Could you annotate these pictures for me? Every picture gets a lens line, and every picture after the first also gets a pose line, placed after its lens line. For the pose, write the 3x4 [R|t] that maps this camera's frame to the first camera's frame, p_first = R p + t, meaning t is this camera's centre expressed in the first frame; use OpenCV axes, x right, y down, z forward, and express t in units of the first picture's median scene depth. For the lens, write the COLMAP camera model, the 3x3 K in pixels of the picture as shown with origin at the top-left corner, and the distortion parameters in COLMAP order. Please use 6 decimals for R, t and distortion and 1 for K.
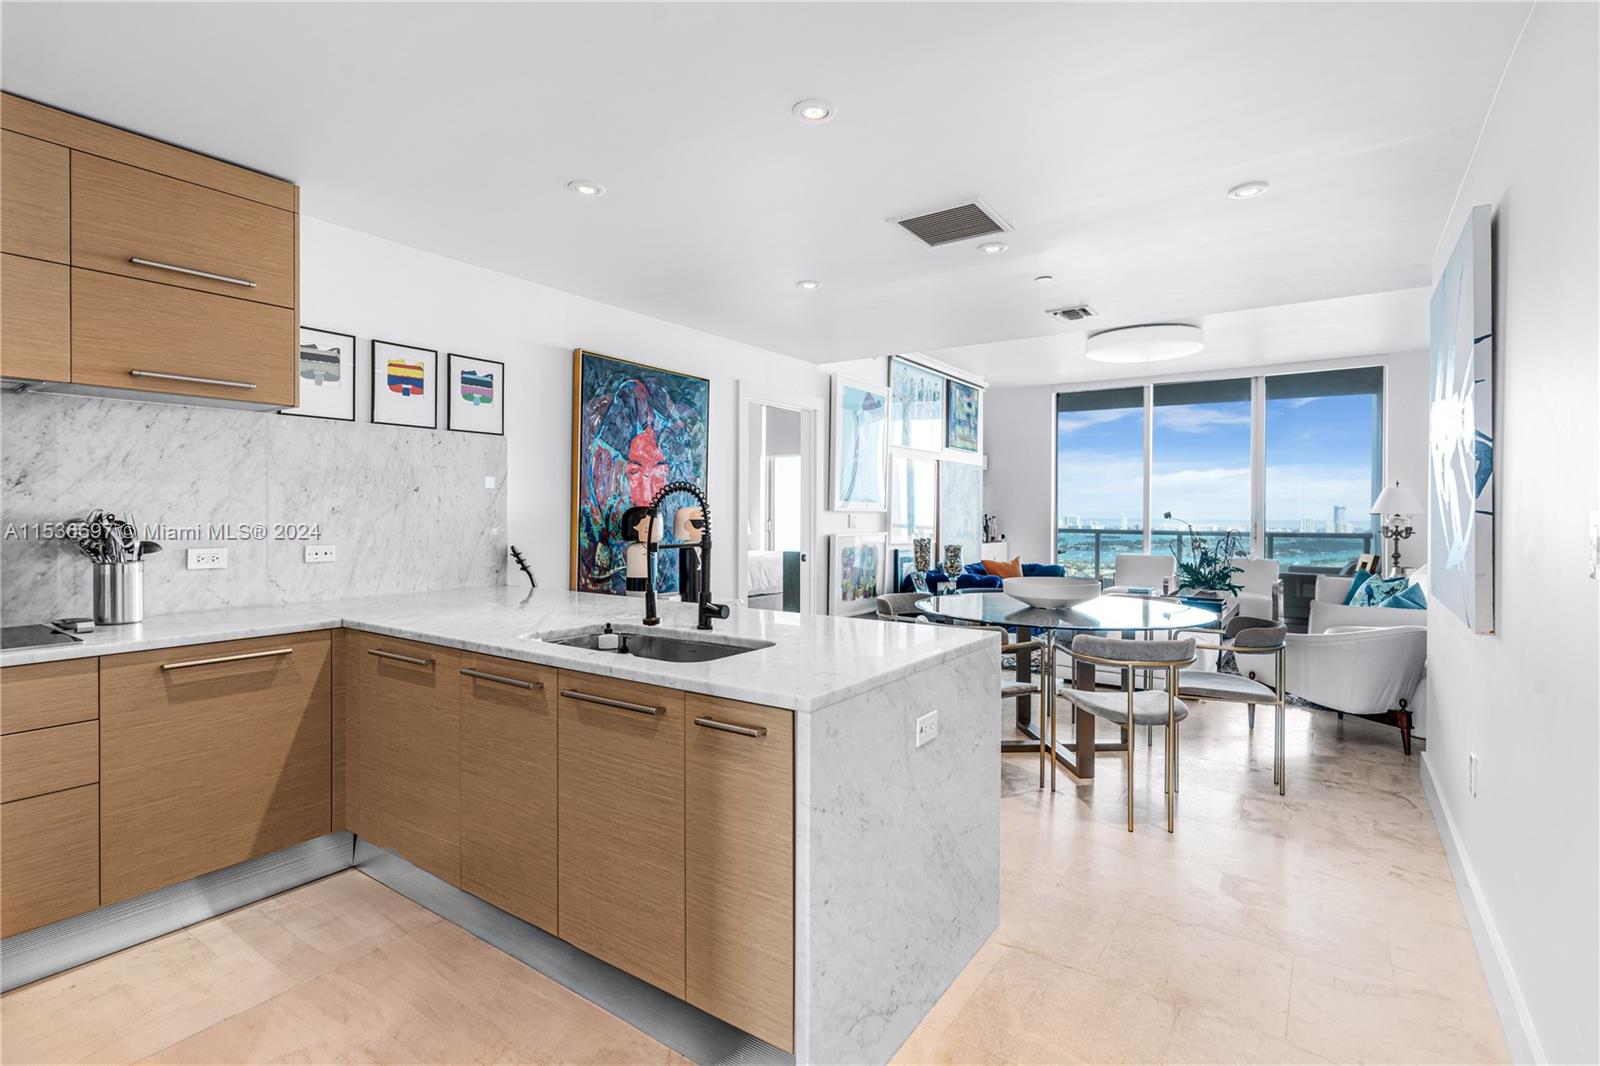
lens RADIAL K [[762.2, 0, 799.7], [0, 762.2, 519.4], [0, 0, 1]] dist [0.003181, 0.000084]
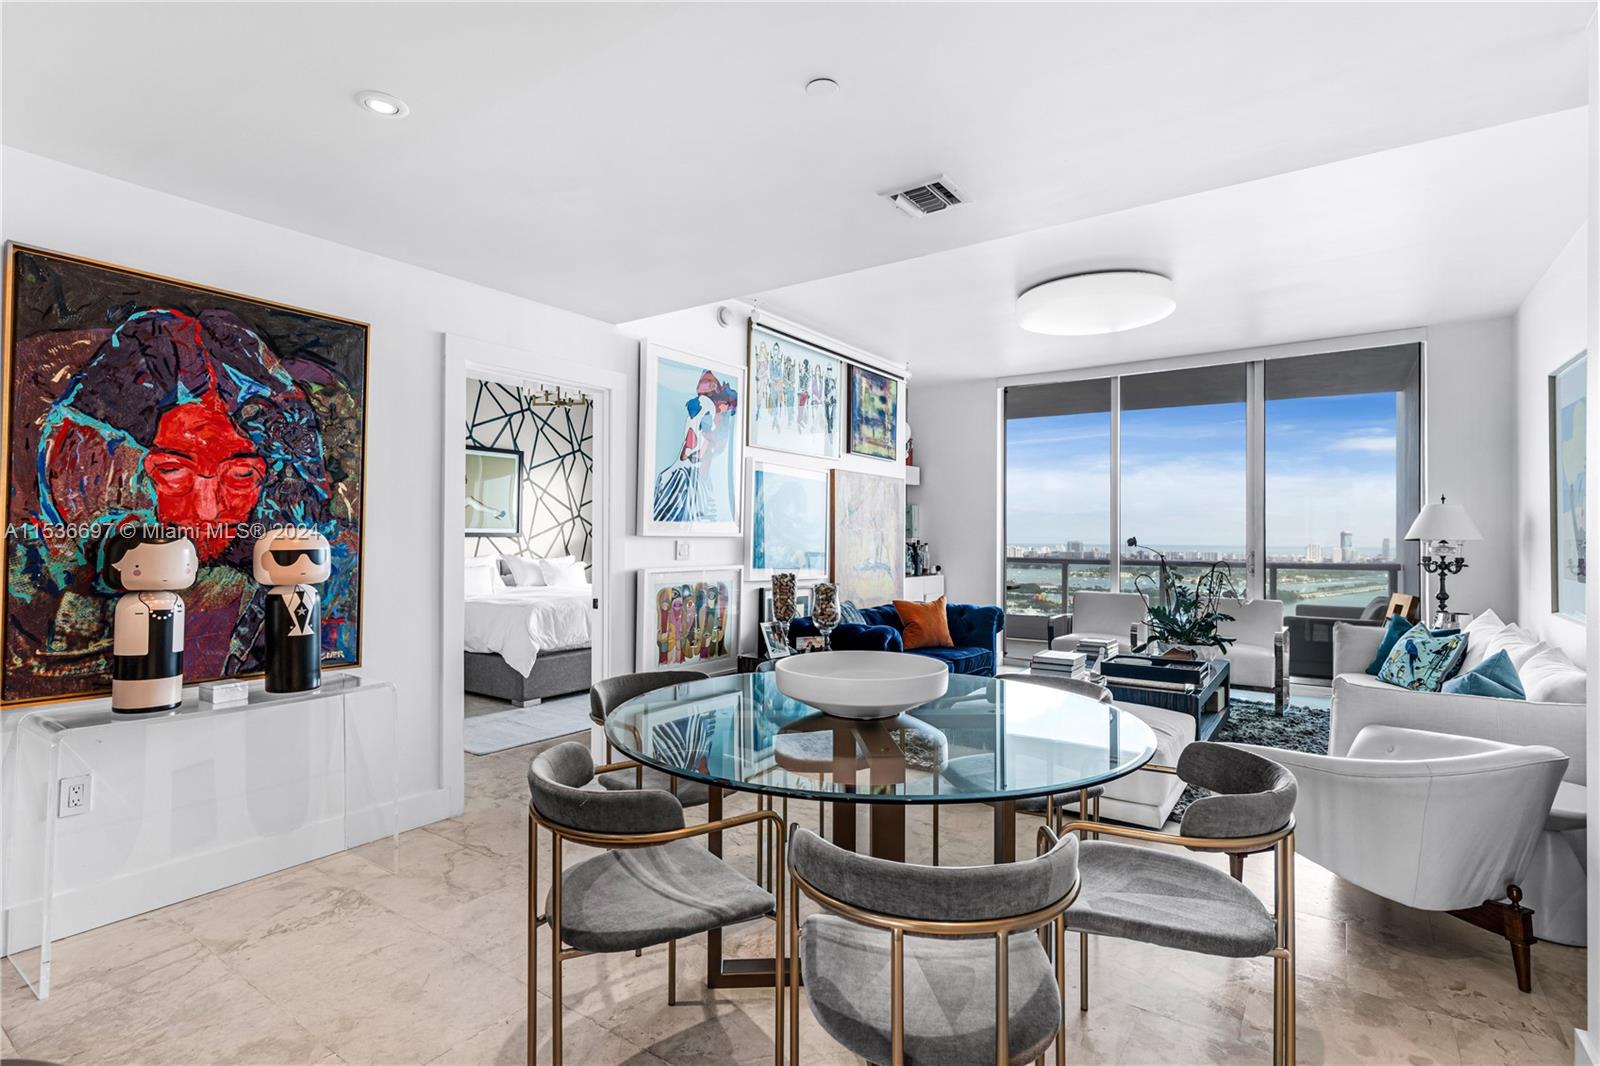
lens RADIAL K [[761.7, 0, 804.1], [0, 761.7, 537.7], [0, 0, 1]] dist [0.003890, 0.000825]
pose [[0.999999, -0.000040, -0.001336, 0.172717], [0.000027, 0.999953, -0.009669, -0.002441], [0.001337, 0.009669, 0.999952, 0.272339]]
